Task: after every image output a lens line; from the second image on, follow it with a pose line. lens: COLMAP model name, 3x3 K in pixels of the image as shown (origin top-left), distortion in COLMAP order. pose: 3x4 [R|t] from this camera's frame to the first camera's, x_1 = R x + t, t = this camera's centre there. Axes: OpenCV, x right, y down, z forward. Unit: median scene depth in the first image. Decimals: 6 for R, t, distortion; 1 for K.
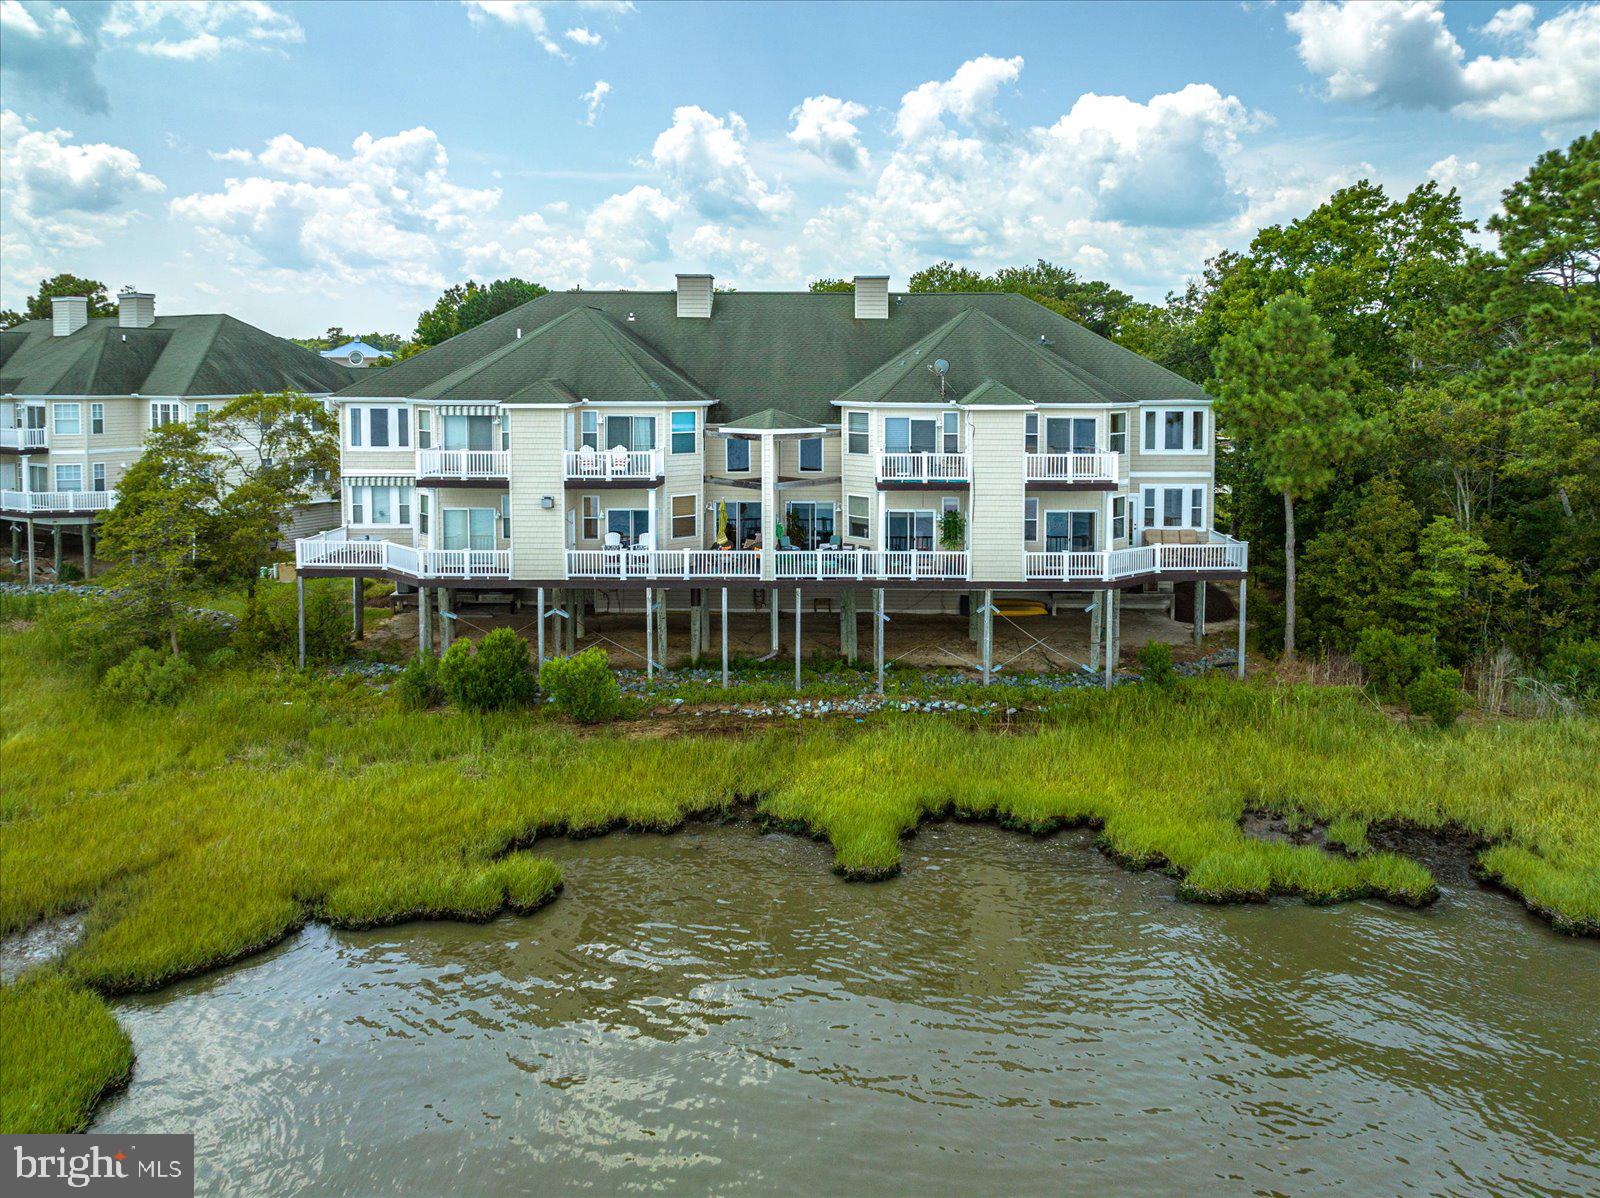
lens RADIAL K [[1263.3, 0, 836.5], [0, 1263.3, 529.7], [0, 0, 1]] dist [-0.008223, -0.008387]
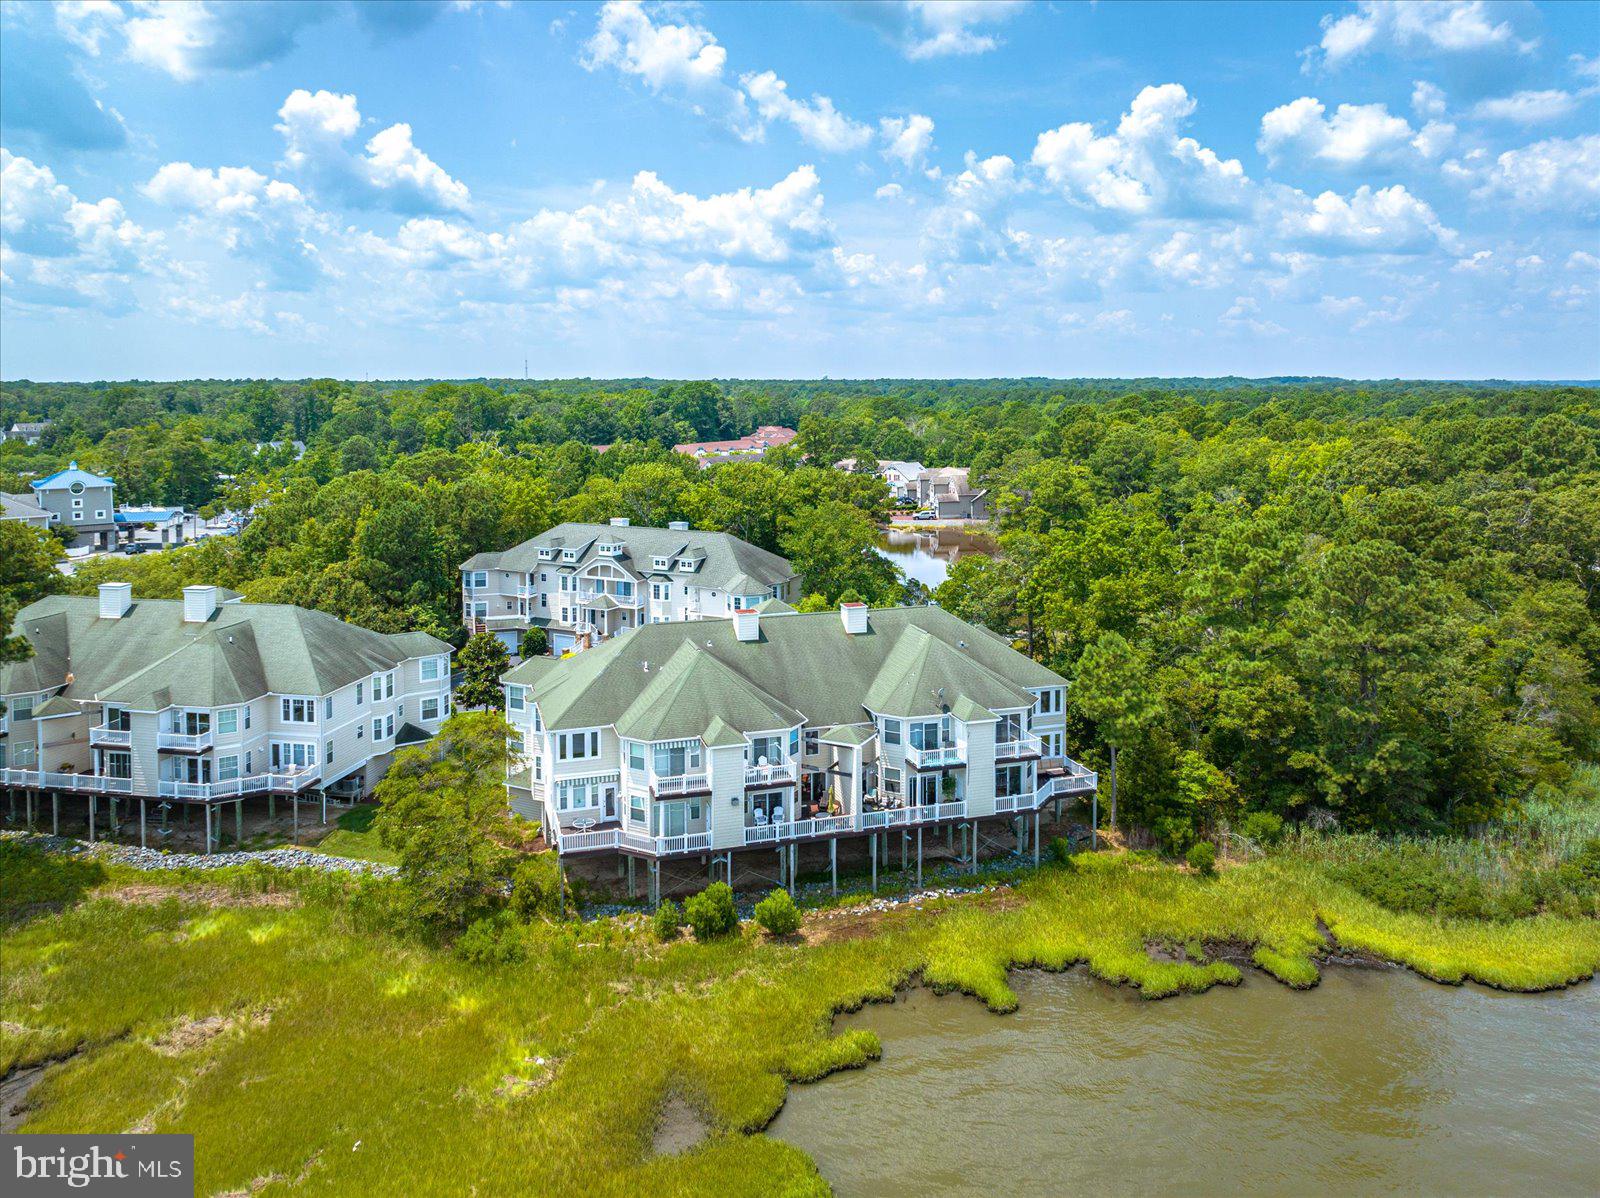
lens RADIAL K [[1292.7, 0, 867.4], [0, 1292.7, 564.3], [0, 0, 1]] dist [-0.000001, -0.007350]
pose [[0.939239, -0.048679, 0.339795, -0.605770], [0.037076, 0.998489, 0.040560, -0.382099], [-0.341256, -0.025497, 0.939624, -0.623819]]
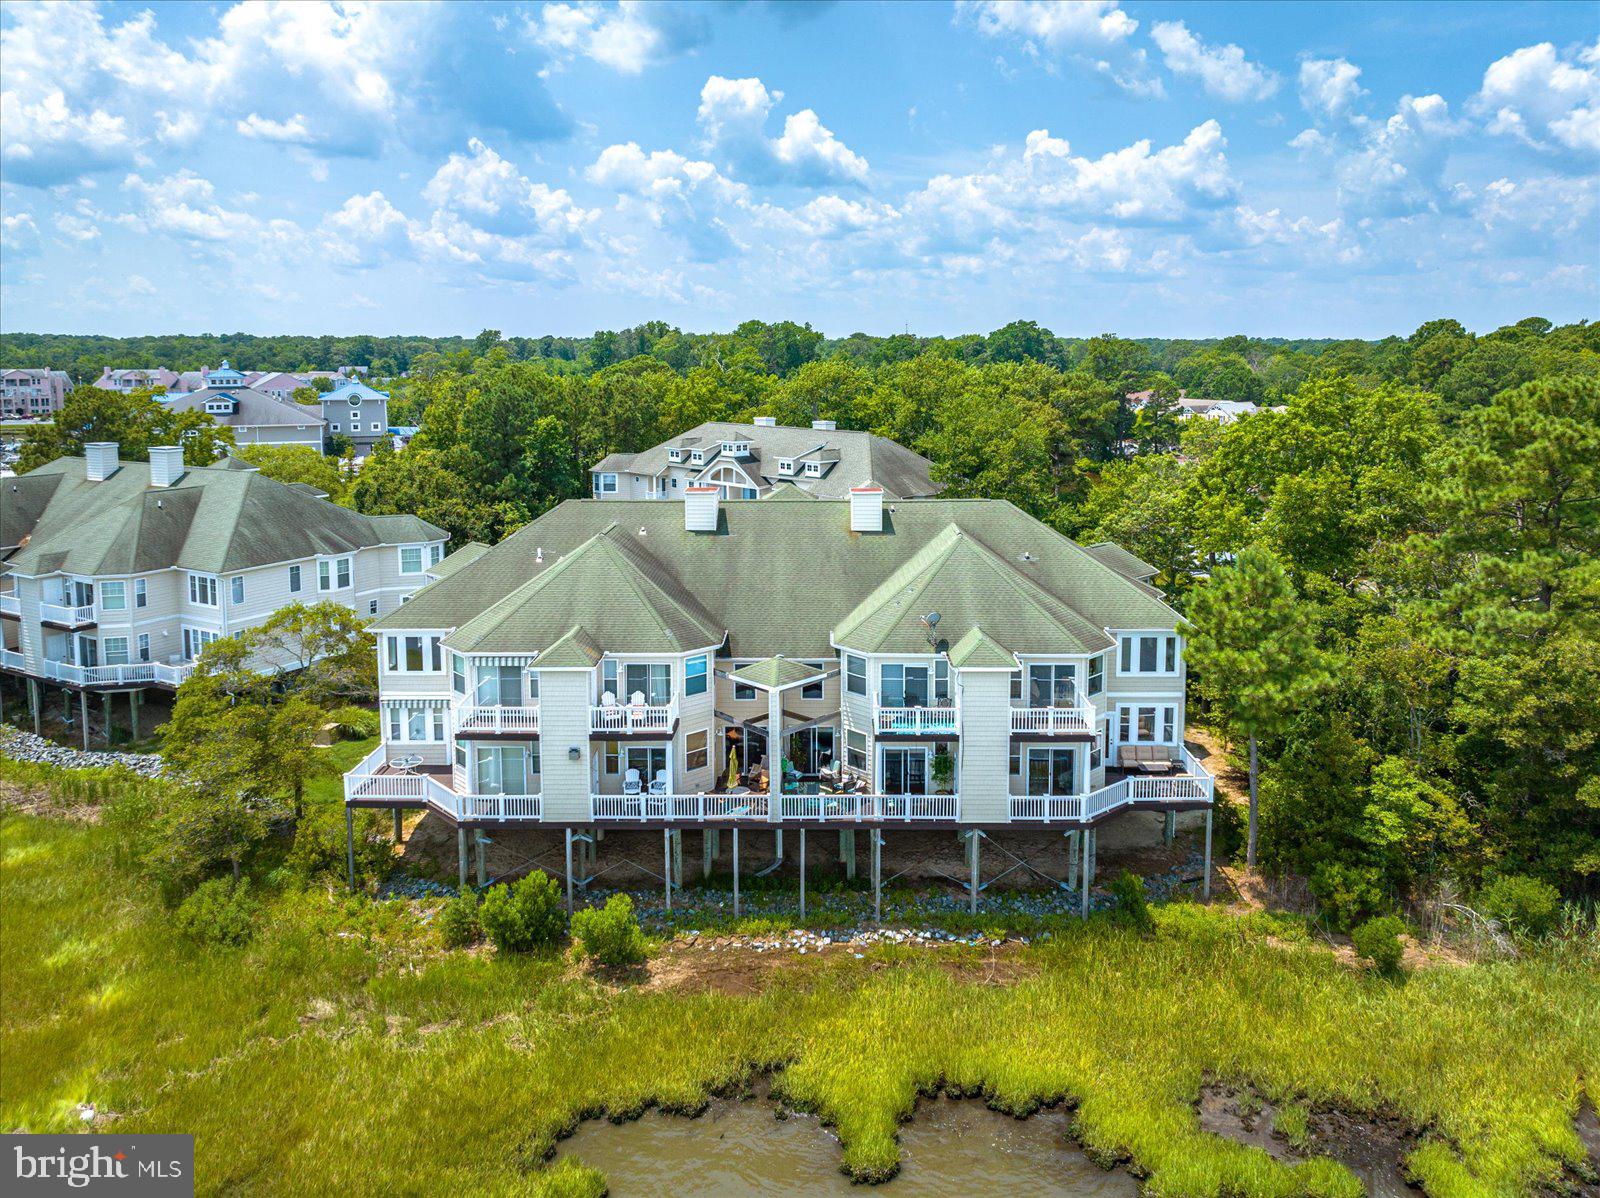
lens RADIAL K [[1256.6, 0, 808.1], [0, 1256.6, 559.0], [0, 0, 1]] dist [-0.006854, -0.013003]
pose [[0.999948, -0.001662, -0.010039, -0.013765], [0.002186, 0.998626, 0.052349, -0.239696], [0.009938, -0.052369, 0.998578, -0.077574]]
